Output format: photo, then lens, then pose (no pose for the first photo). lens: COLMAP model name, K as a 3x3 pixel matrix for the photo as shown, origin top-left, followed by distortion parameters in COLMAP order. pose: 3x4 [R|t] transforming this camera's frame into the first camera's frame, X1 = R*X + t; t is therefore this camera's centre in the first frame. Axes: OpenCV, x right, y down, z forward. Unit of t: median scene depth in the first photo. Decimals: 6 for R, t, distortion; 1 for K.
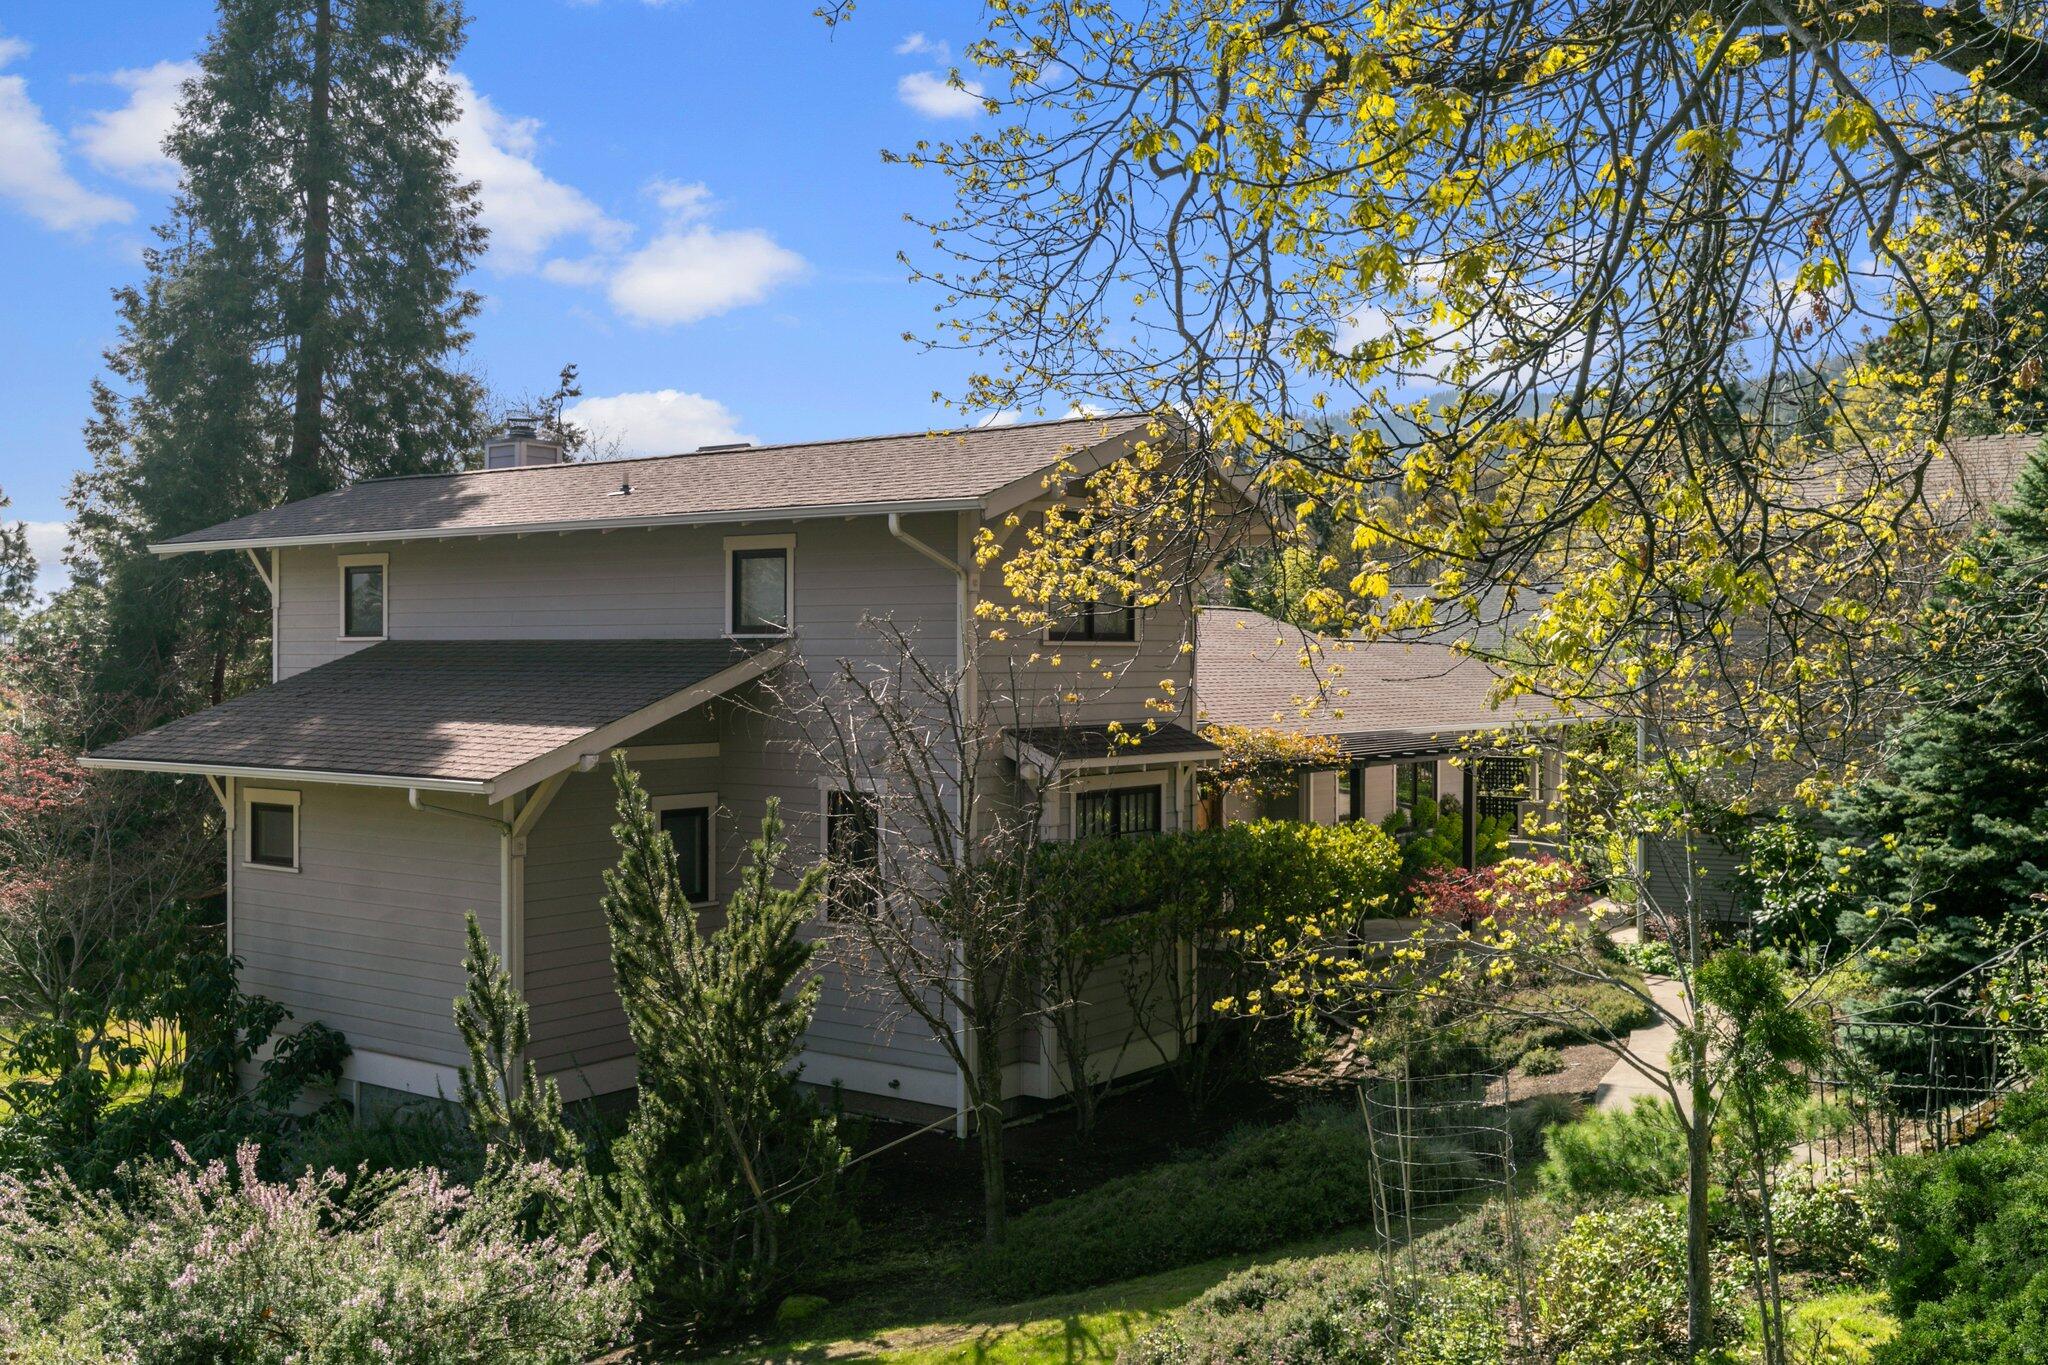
lens RADIAL K [[1957.0, 0, 1035.7], [0, 1957.0, 681.2], [0, 0, 1]] dist [0.006883, 0.000000]
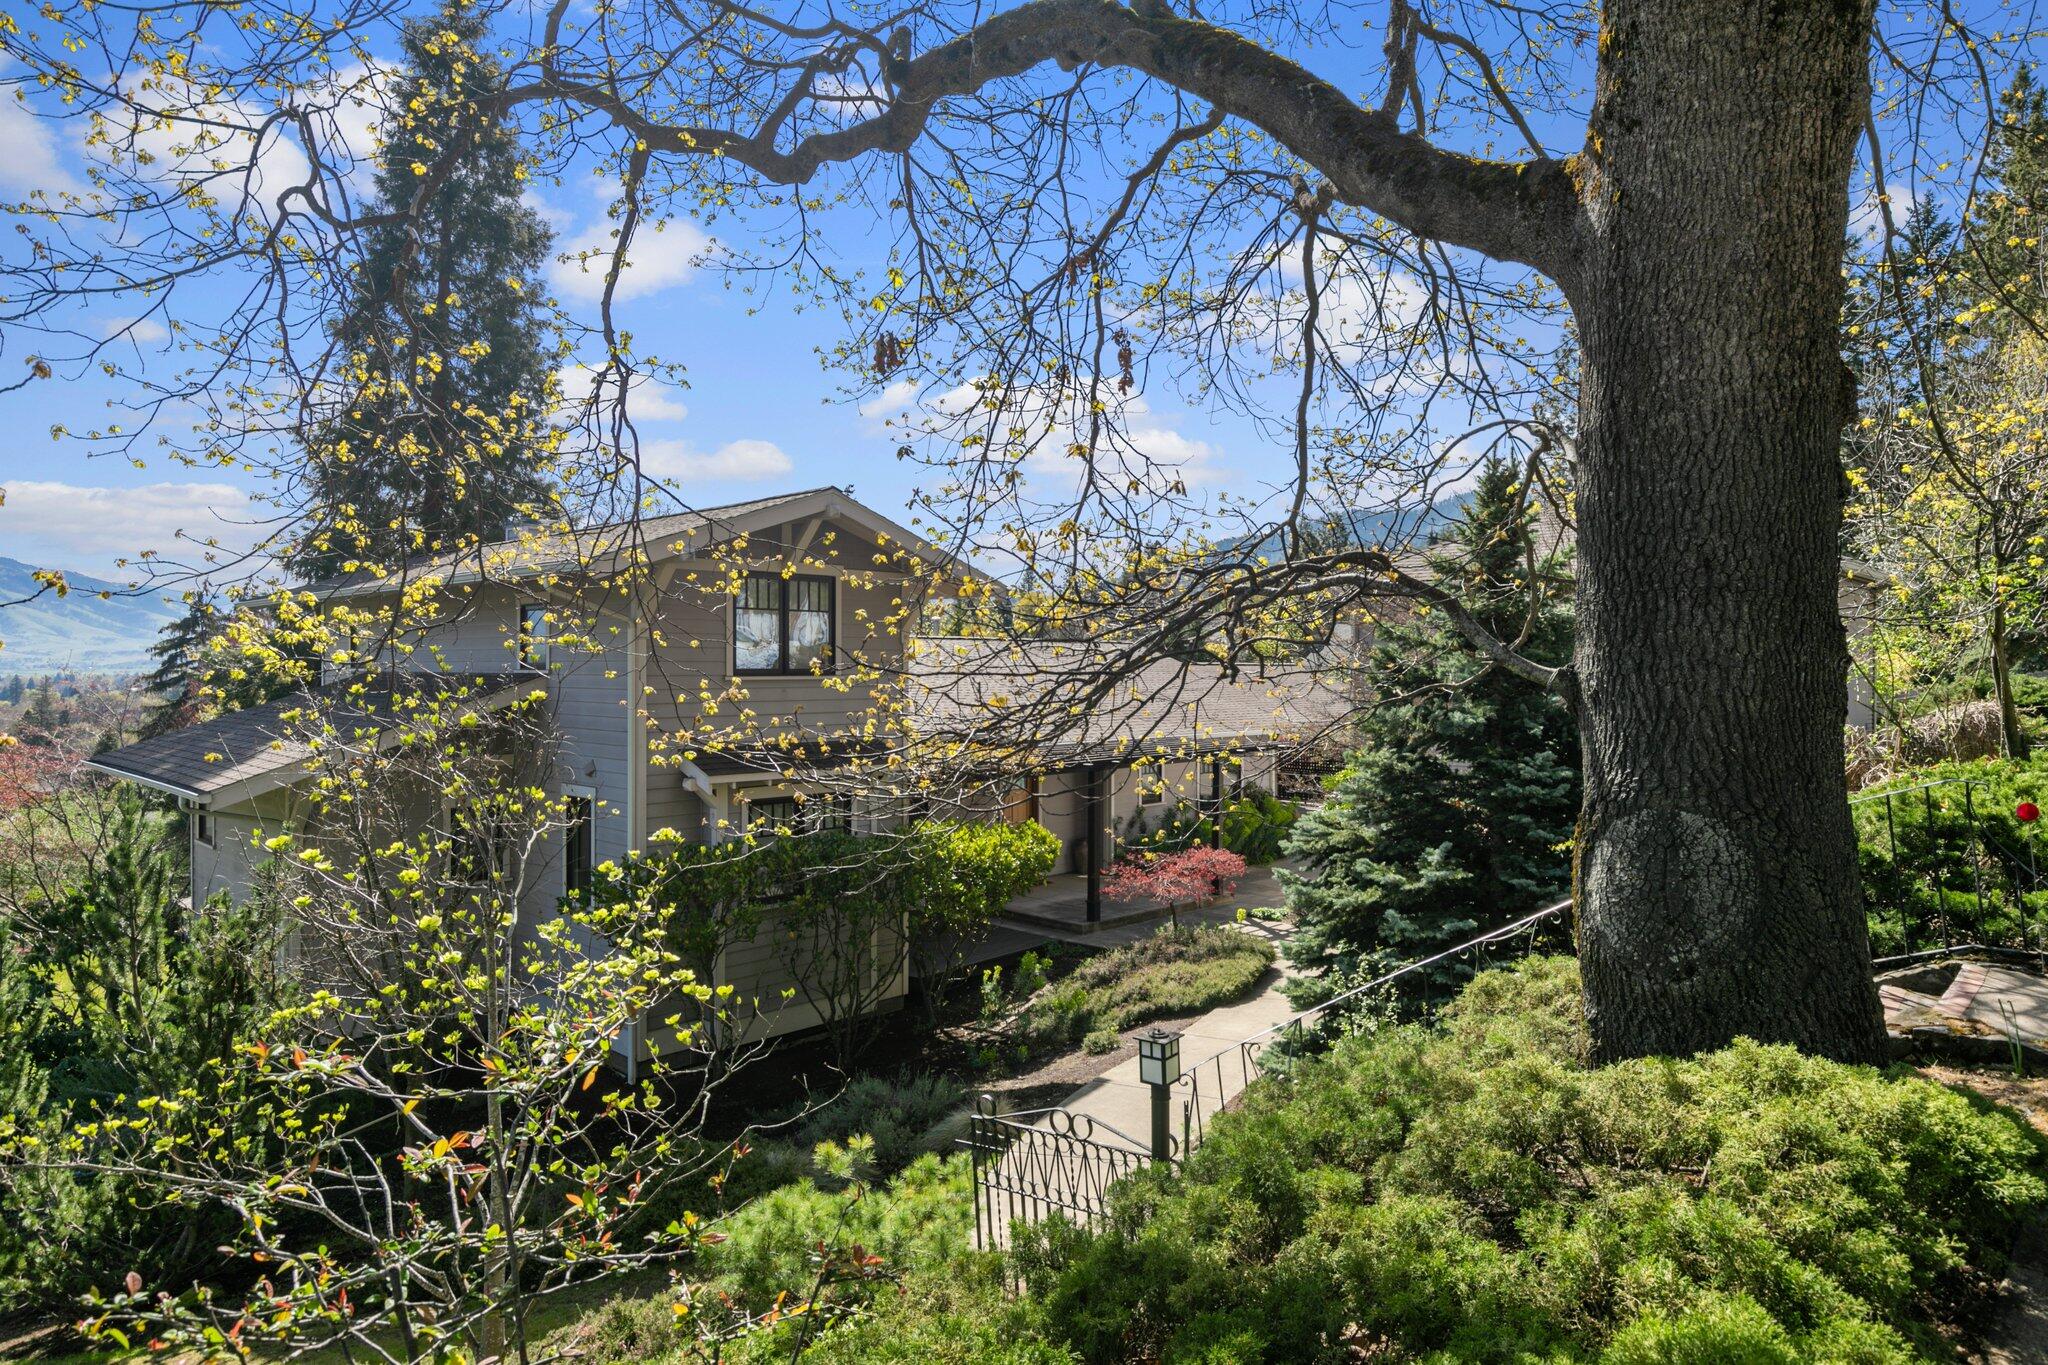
lens RADIAL K [[1233.3, 0, 1023.8], [0, 1233.3, 680.9], [0, 0, 1]] dist [0.006404, 0.000179]
pose [[0.991399, 0.000694, -0.130873, 0.278691], [-0.000817, 0.999999, -0.000883, -0.016770], [0.130872, 0.000982, 0.991399, 0.244611]]
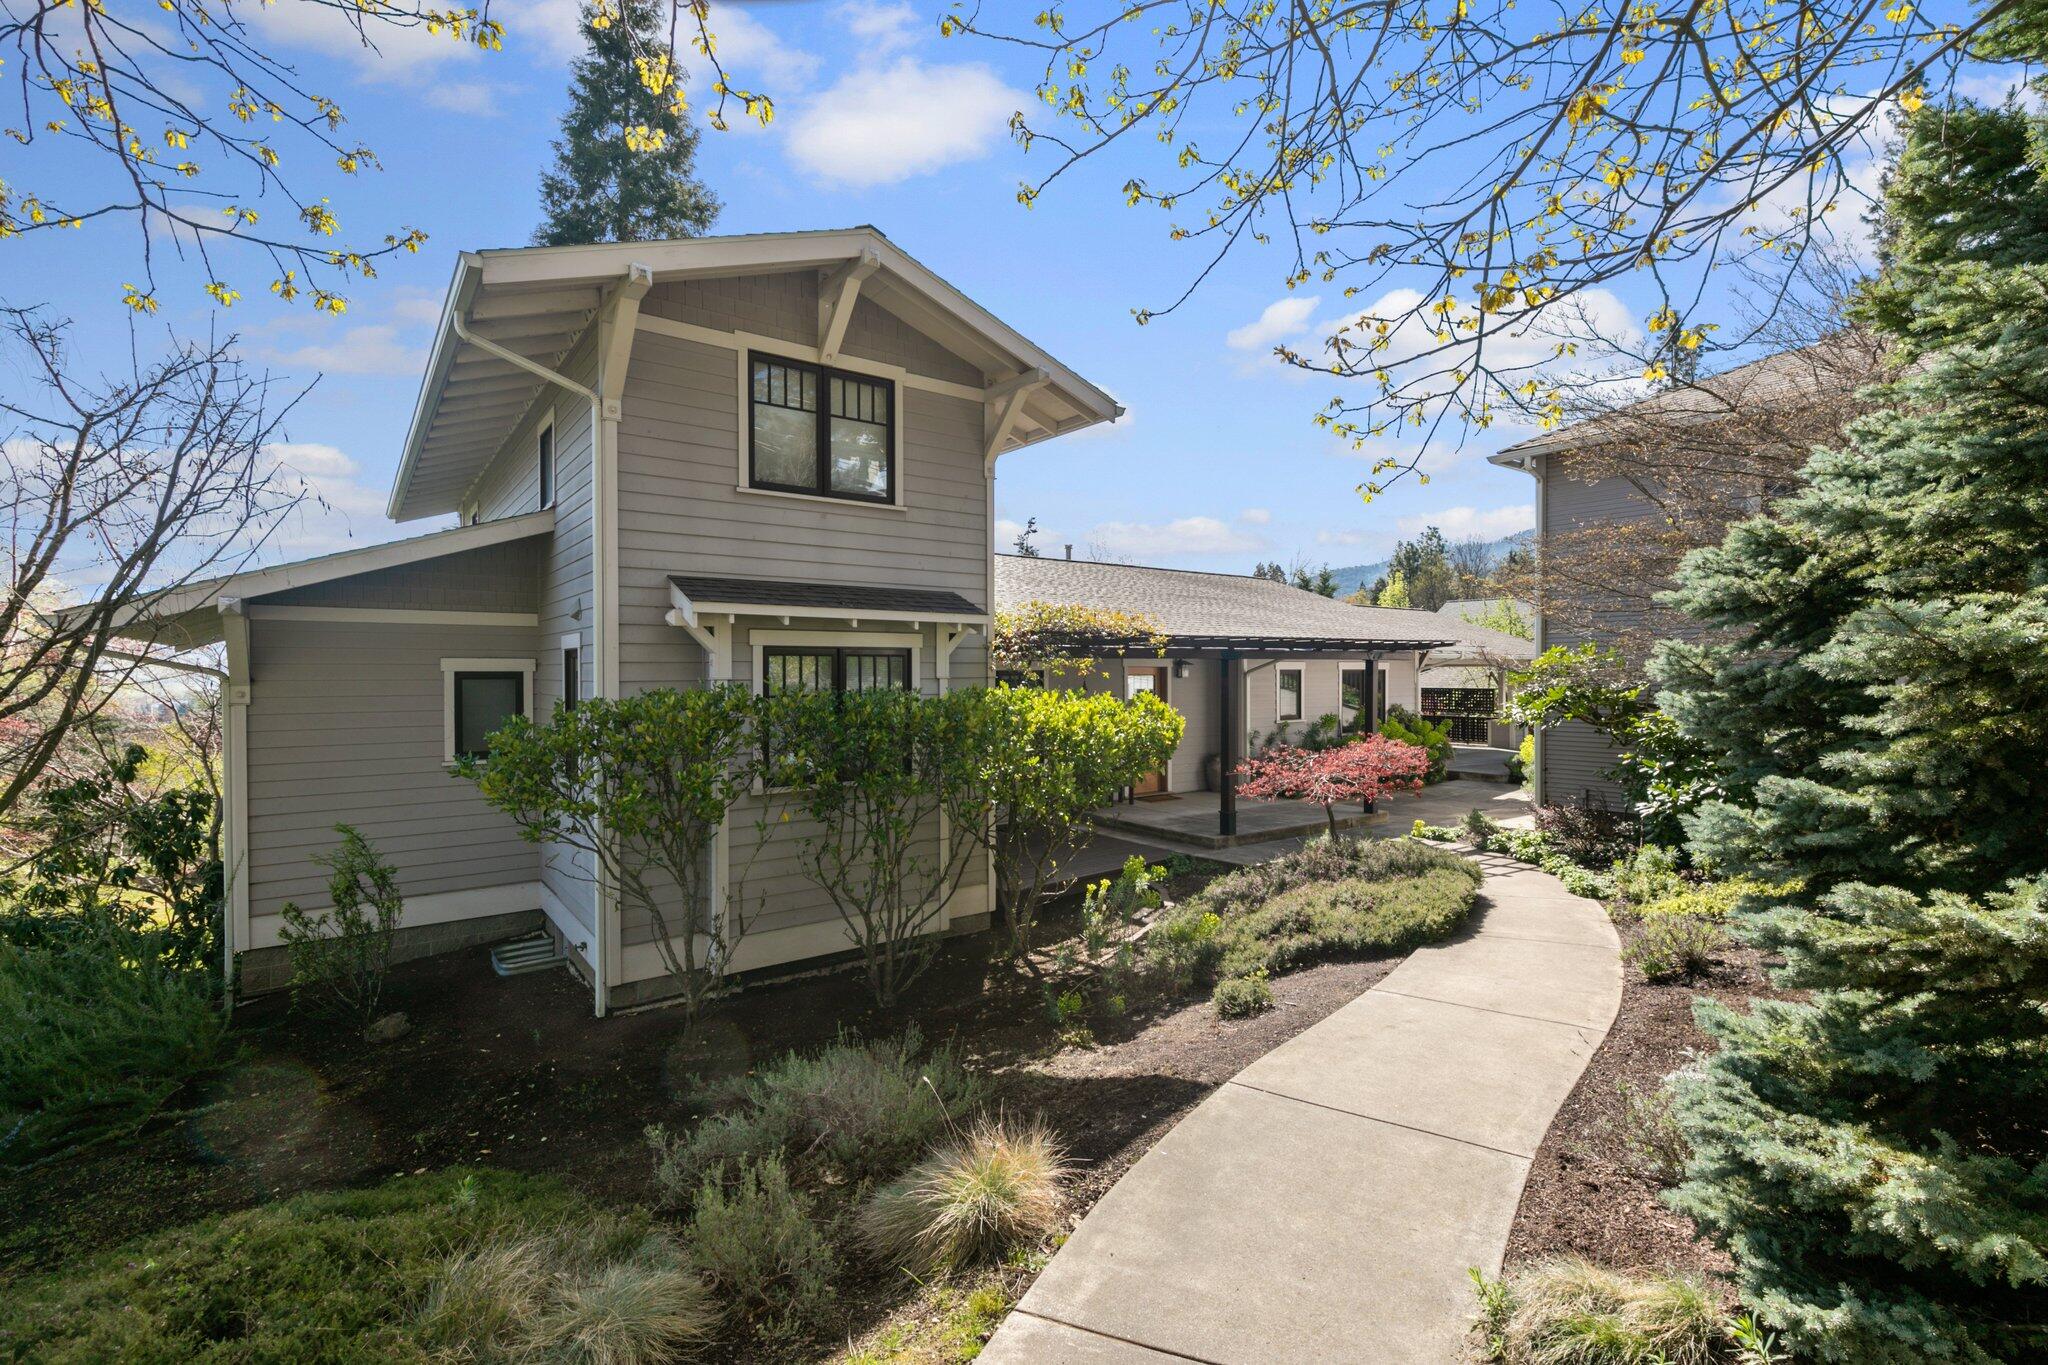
lens RADIAL K [[933.3, 0, 1022.1], [0, 933.3, 682.1], [0, 0, 1]] dist [0.005213, -0.000704]
pose [[0.958112, -0.000413, -0.286395, 0.252850], [0.001050, 0.999997, 0.002073, 0.069669], [0.286393, -0.002287, 0.958109, 0.583217]]
